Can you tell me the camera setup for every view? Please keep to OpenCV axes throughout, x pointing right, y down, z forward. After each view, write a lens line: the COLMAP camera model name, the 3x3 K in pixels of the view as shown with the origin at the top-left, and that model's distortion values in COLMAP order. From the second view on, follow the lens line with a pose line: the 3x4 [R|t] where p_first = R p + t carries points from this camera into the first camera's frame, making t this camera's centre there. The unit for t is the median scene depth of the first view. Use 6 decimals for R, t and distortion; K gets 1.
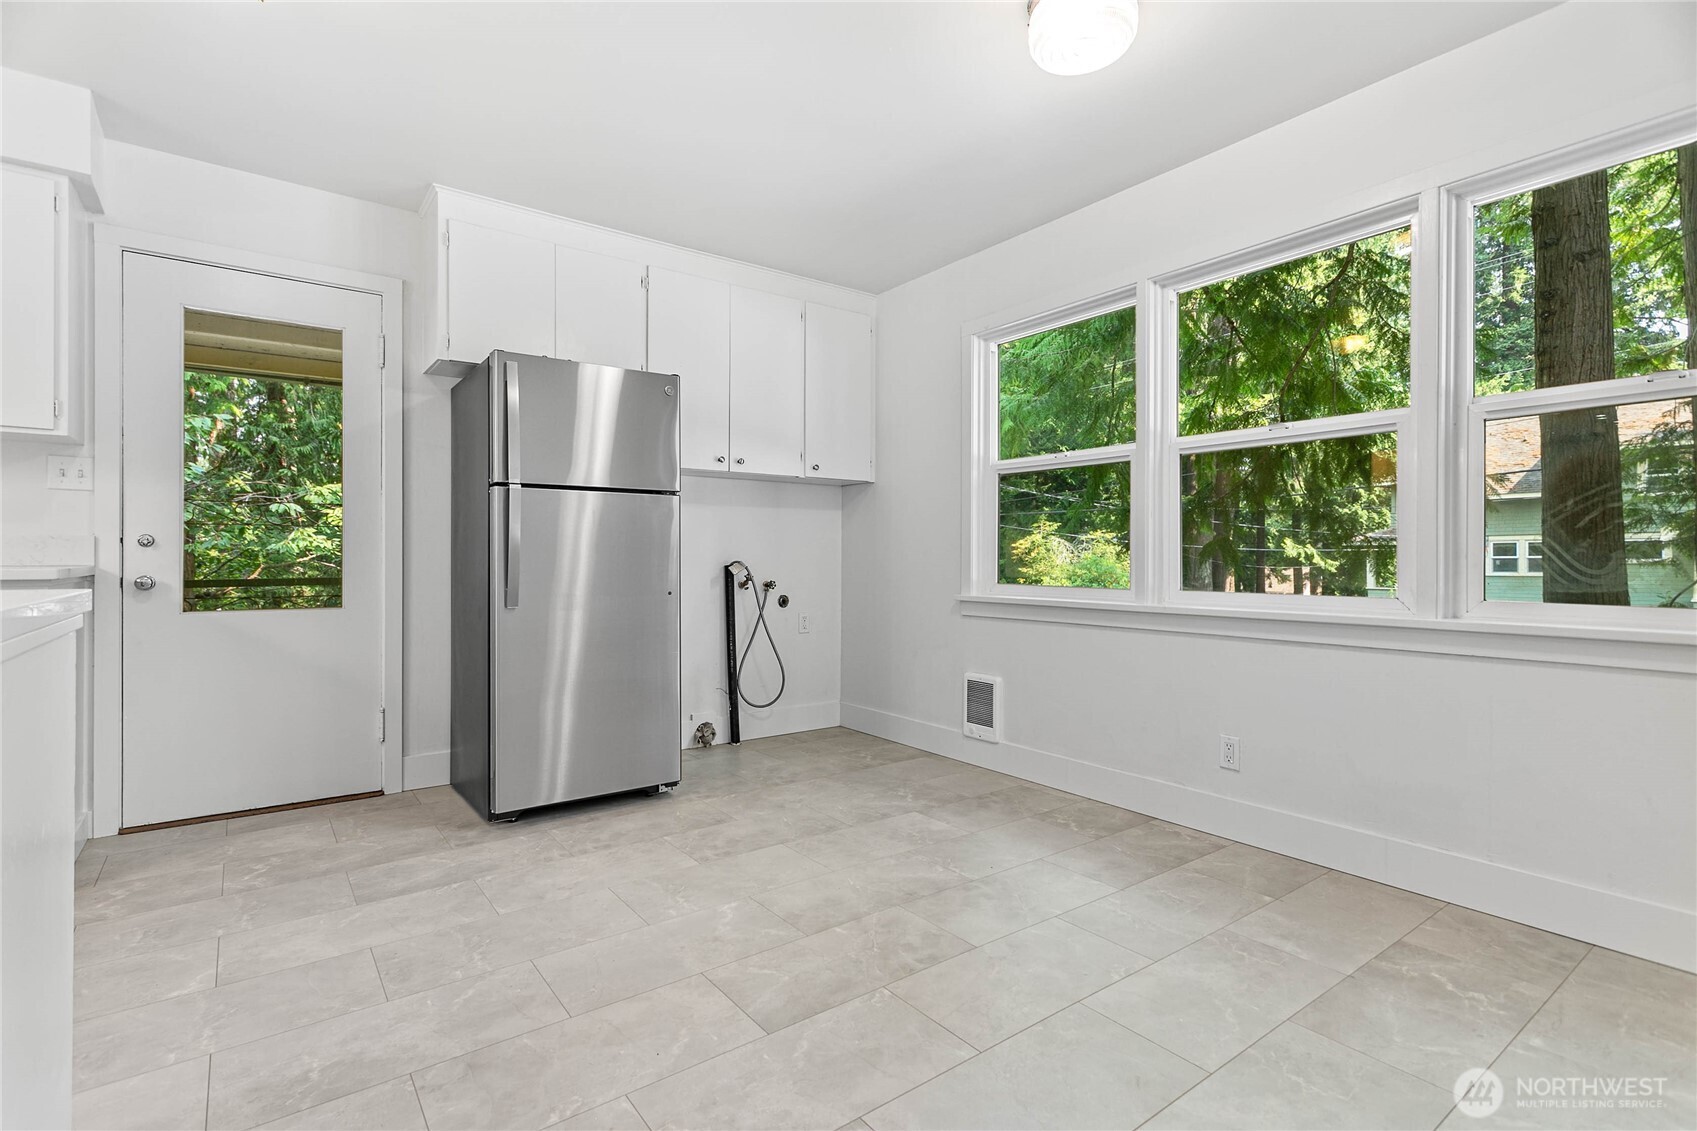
lens RADIAL K [[803.6, 0, 843.8], [0, 803.6, 559.7], [0, 0, 1]] dist [0.001909, 0.000920]
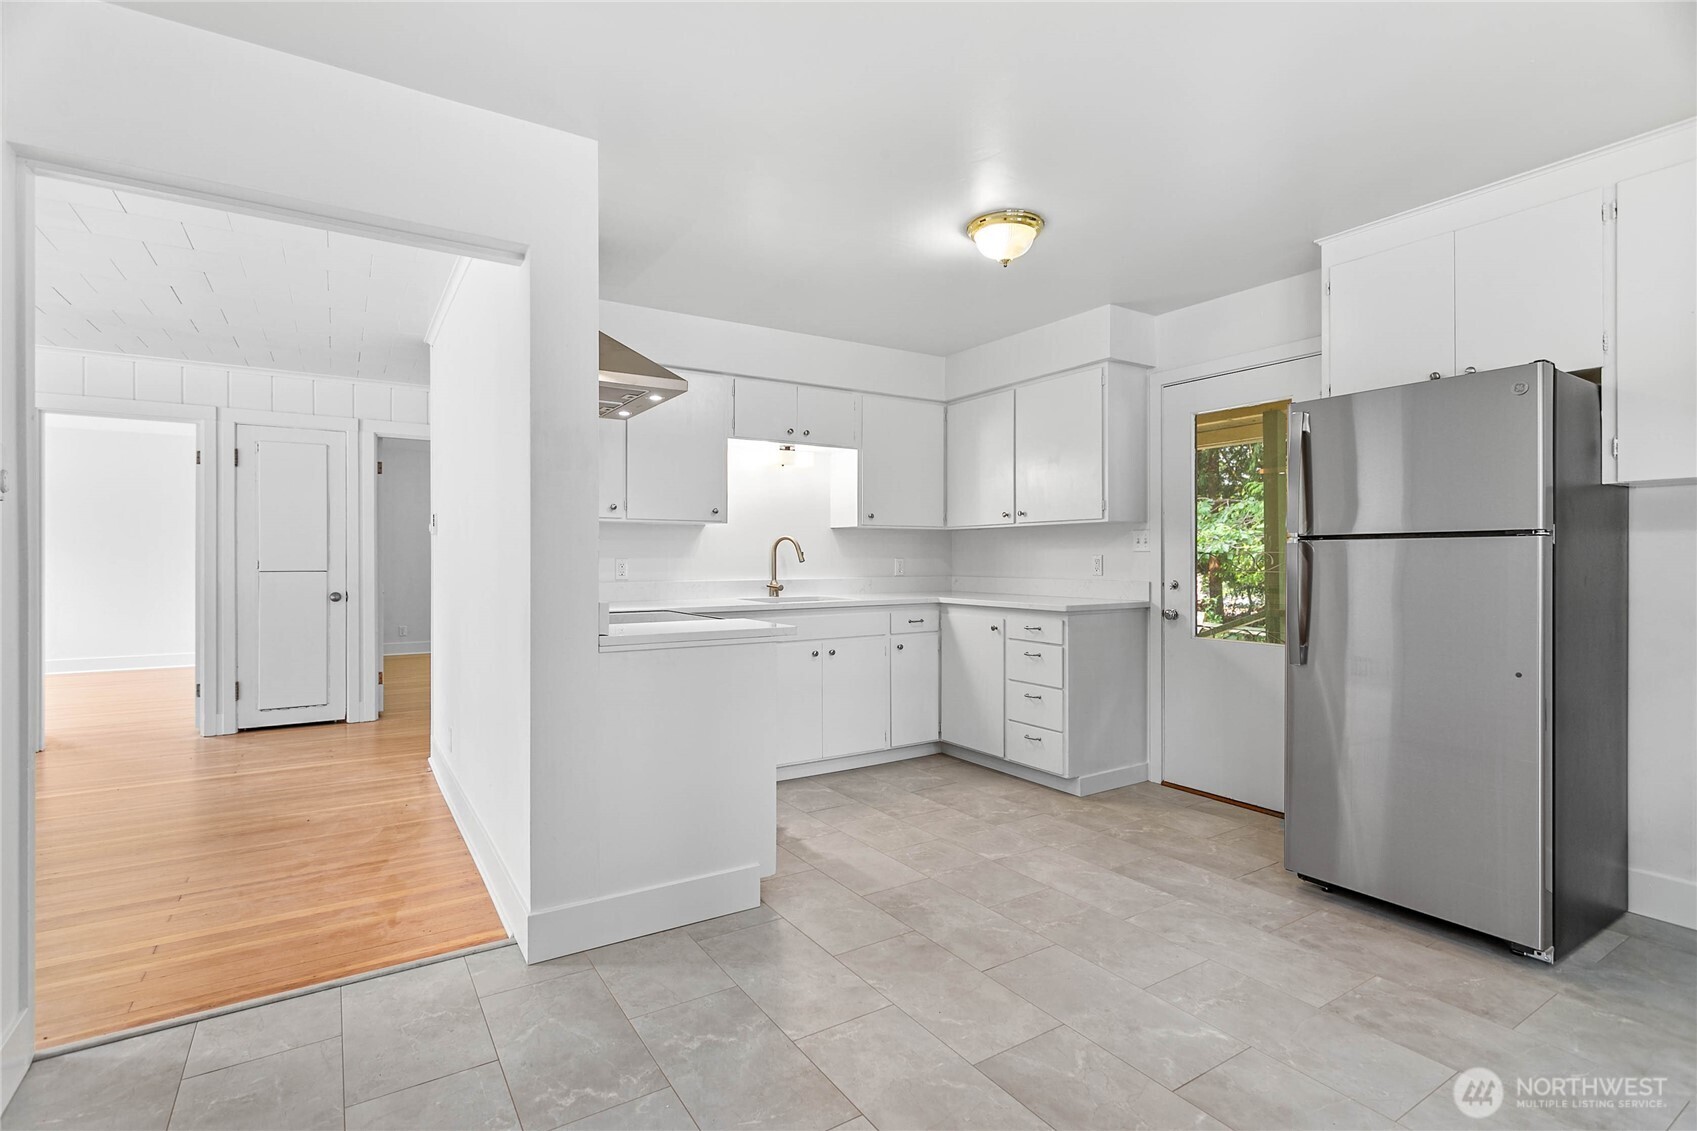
lens RADIAL K [[803.6, 0, 843.8], [0, 803.6, 559.7], [0, 0, 1]] dist [0.001909, 0.000920]
pose [[-0.071756, -0.001834, -0.997421, 0.626371], [-0.001535, 0.999997, -0.001728, -0.067766], [0.997421, 0.001407, -0.071759, 0.542102]]
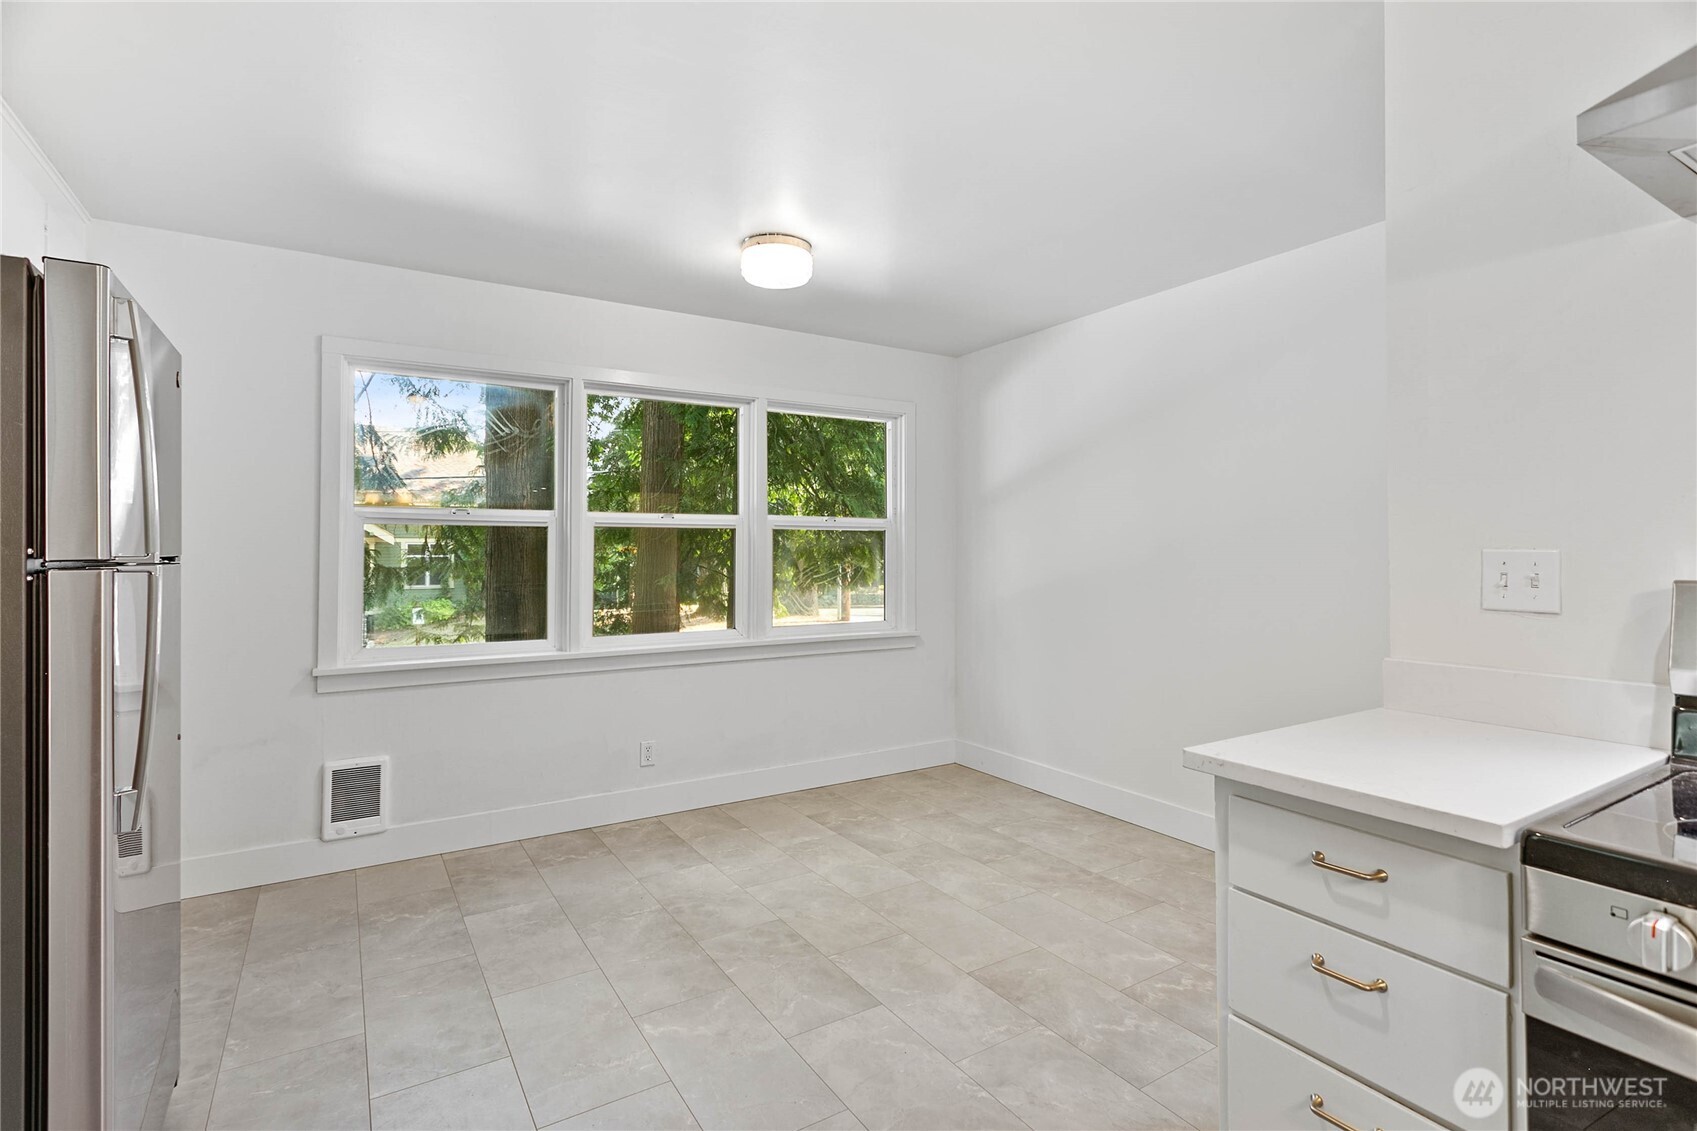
lens RADIAL K [[810.1, 0, 846.1], [0, 810.1, 551.6], [0, 0, 1]] dist [0.003172, 0.000726]
pose [[0.080219, -0.002030, 0.996775, -0.877820], [0.002689, 0.999995, 0.001820, -0.104745], [-0.996774, 0.002534, 0.080224, 0.571891]]
